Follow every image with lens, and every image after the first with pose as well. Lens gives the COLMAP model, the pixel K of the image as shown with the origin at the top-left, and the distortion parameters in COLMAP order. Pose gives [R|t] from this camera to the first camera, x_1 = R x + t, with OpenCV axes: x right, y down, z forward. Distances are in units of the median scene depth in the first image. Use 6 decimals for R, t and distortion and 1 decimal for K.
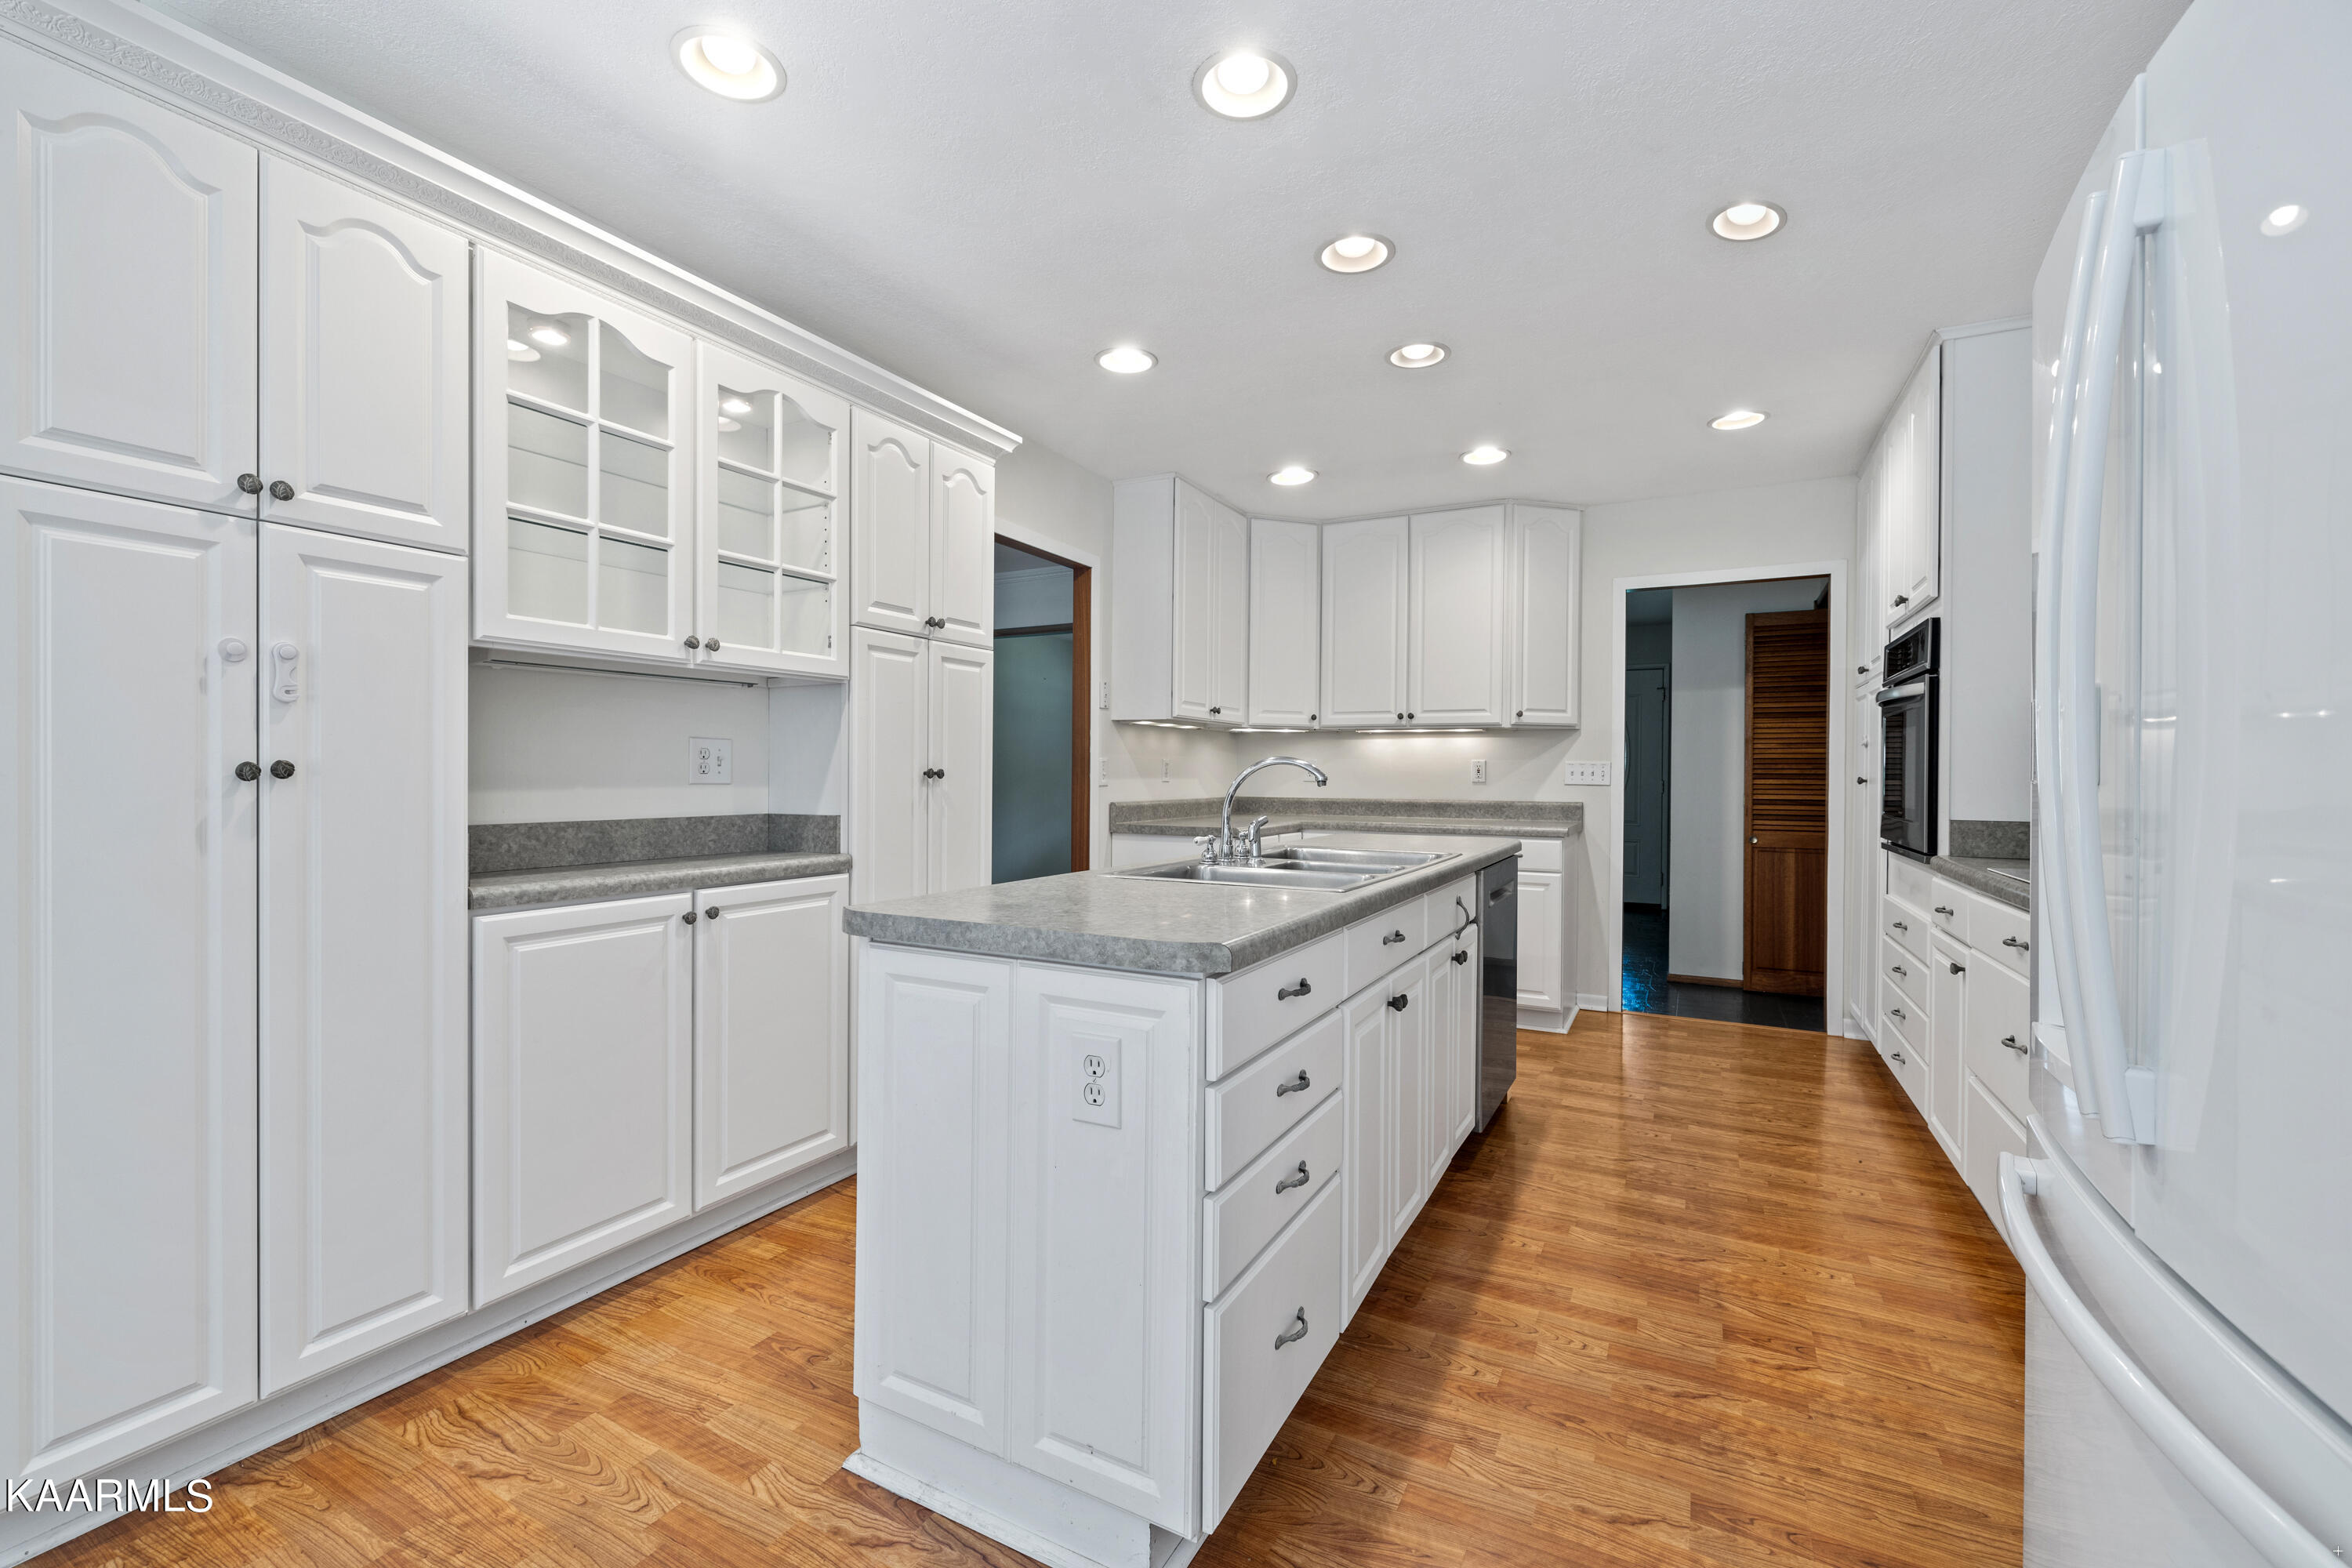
lens RADIAL K [[982.2, 0, 1176.0], [0, 982.2, 784.0], [0, 0, 1]] dist [0.003449, 0.000362]
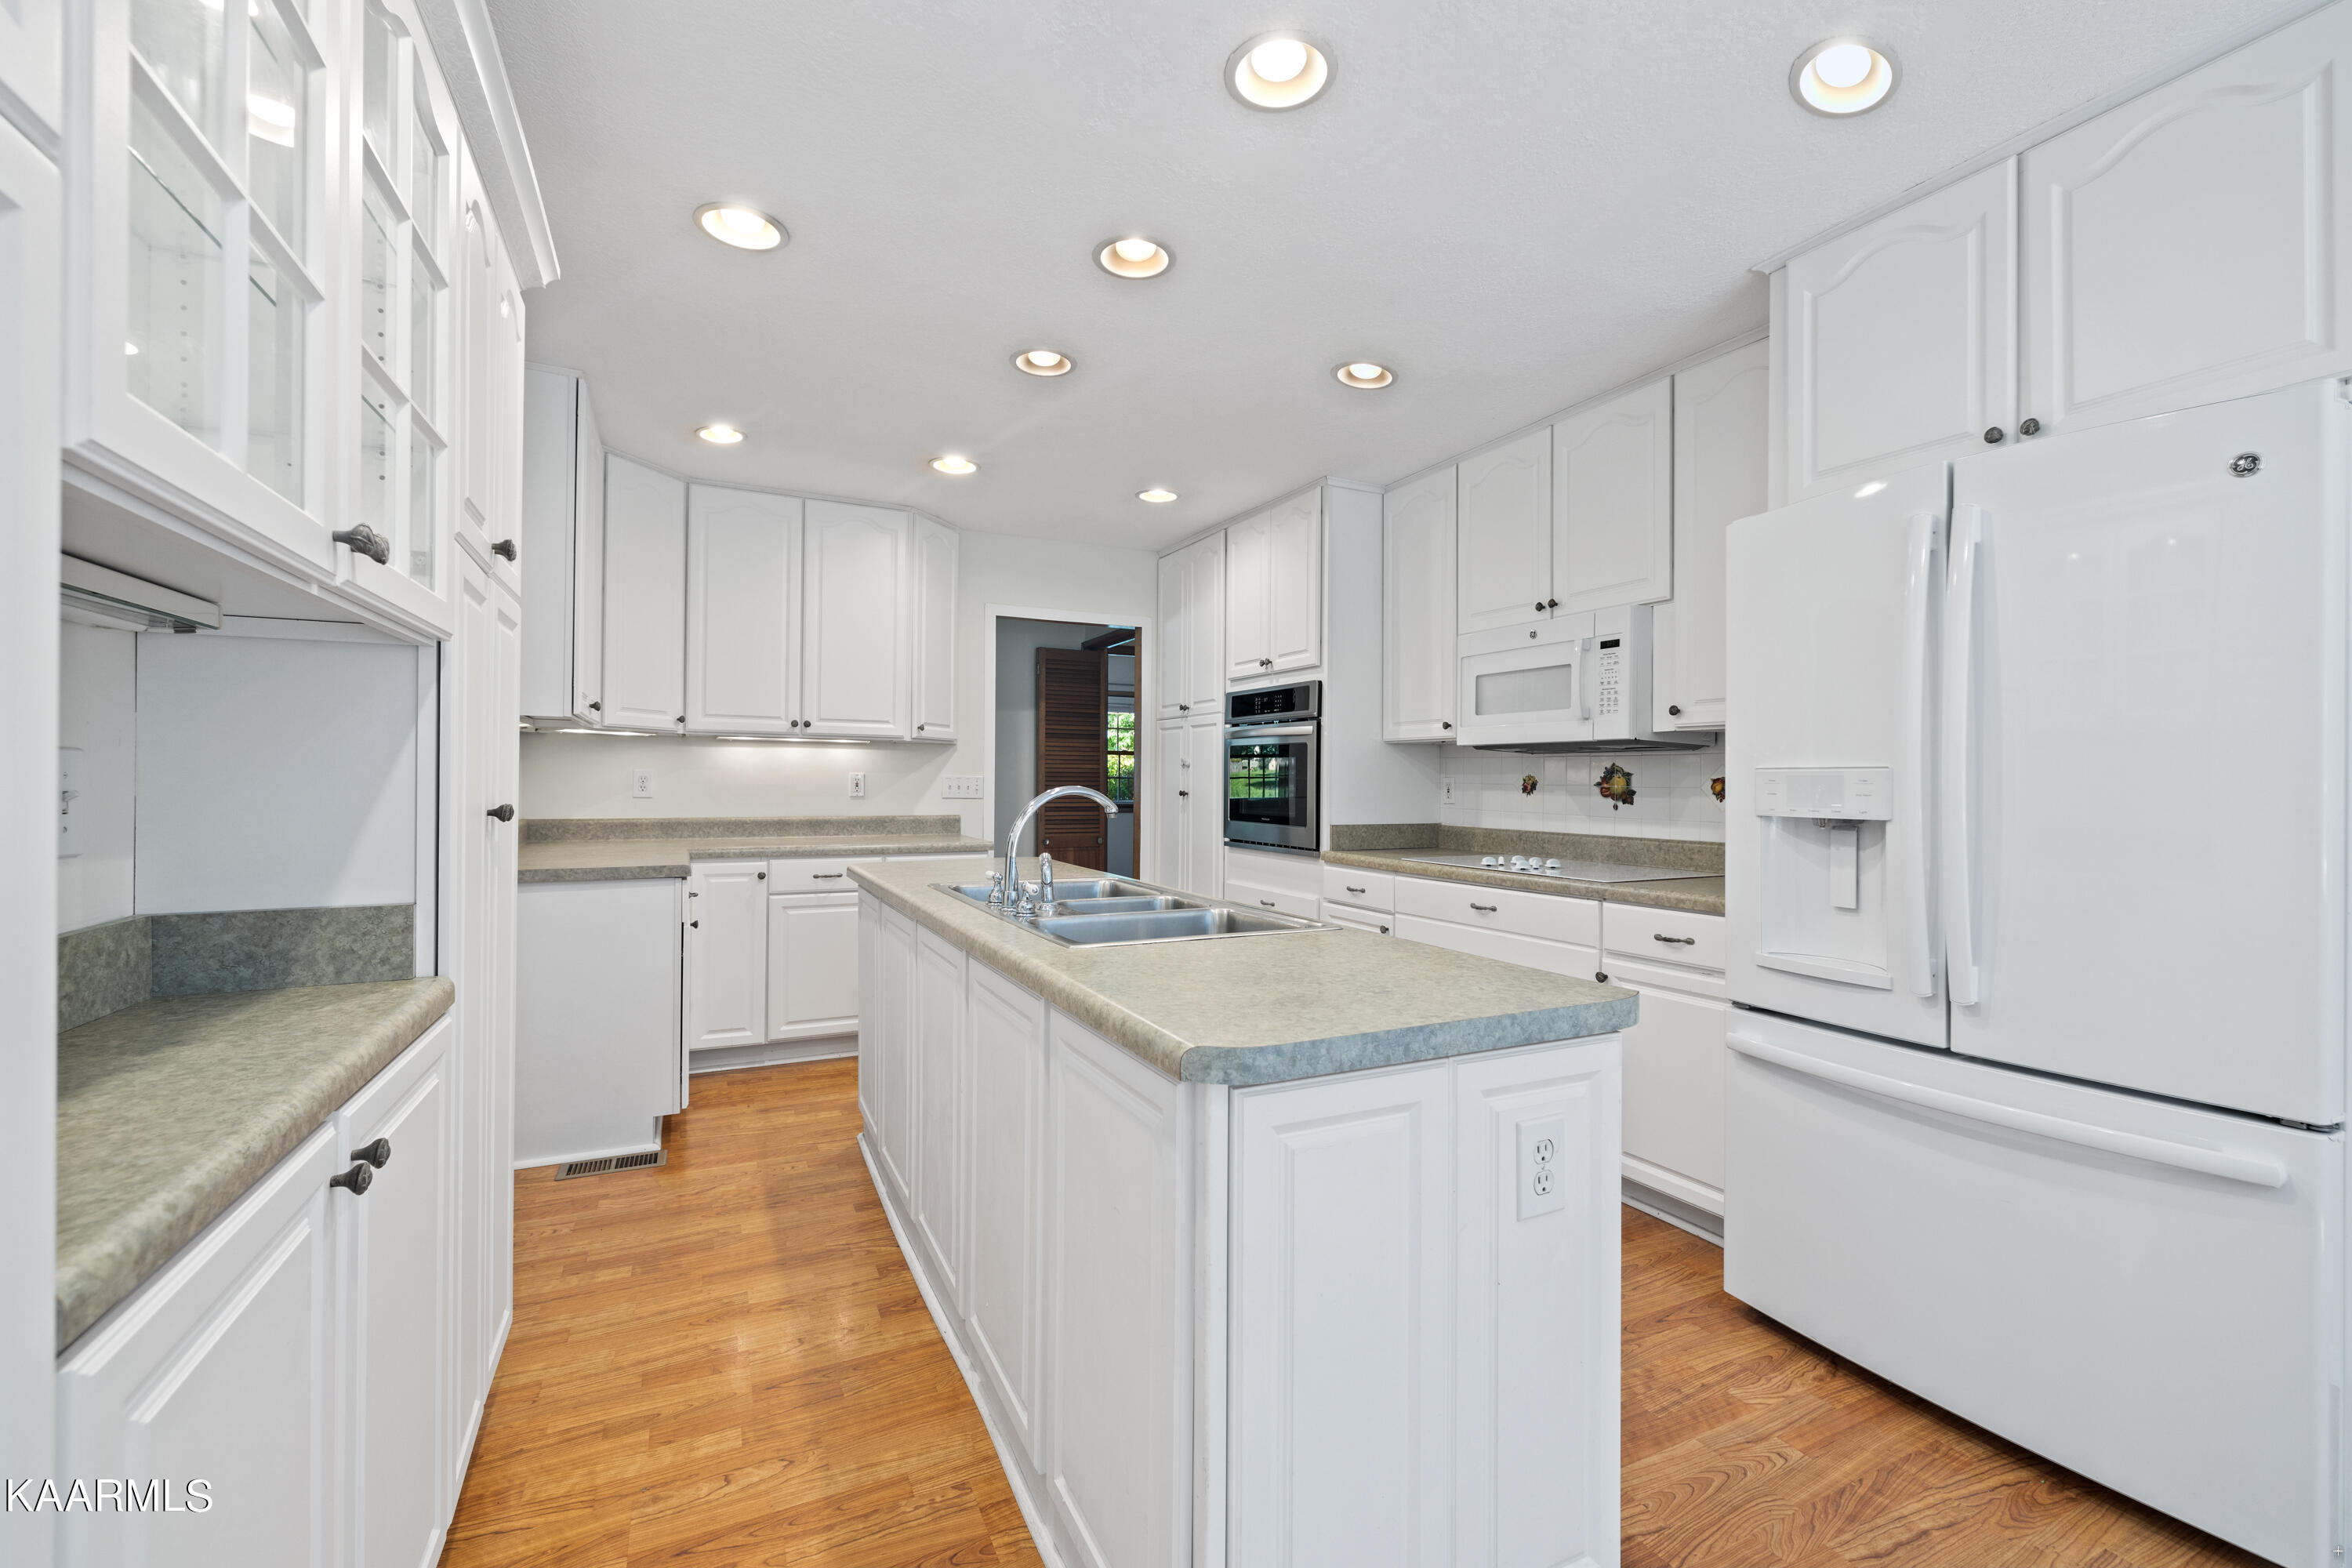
lens RADIAL K [[982.2, 0, 1176.0], [0, 982.2, 784.0], [0, 0, 1]] dist [0.003449, 0.000362]
pose [[0.592797, -0.005694, 0.805332, -0.288631], [0.004490, 0.999983, 0.003765, -0.017046], [-0.805339, 0.001384, 0.592813, 0.206885]]
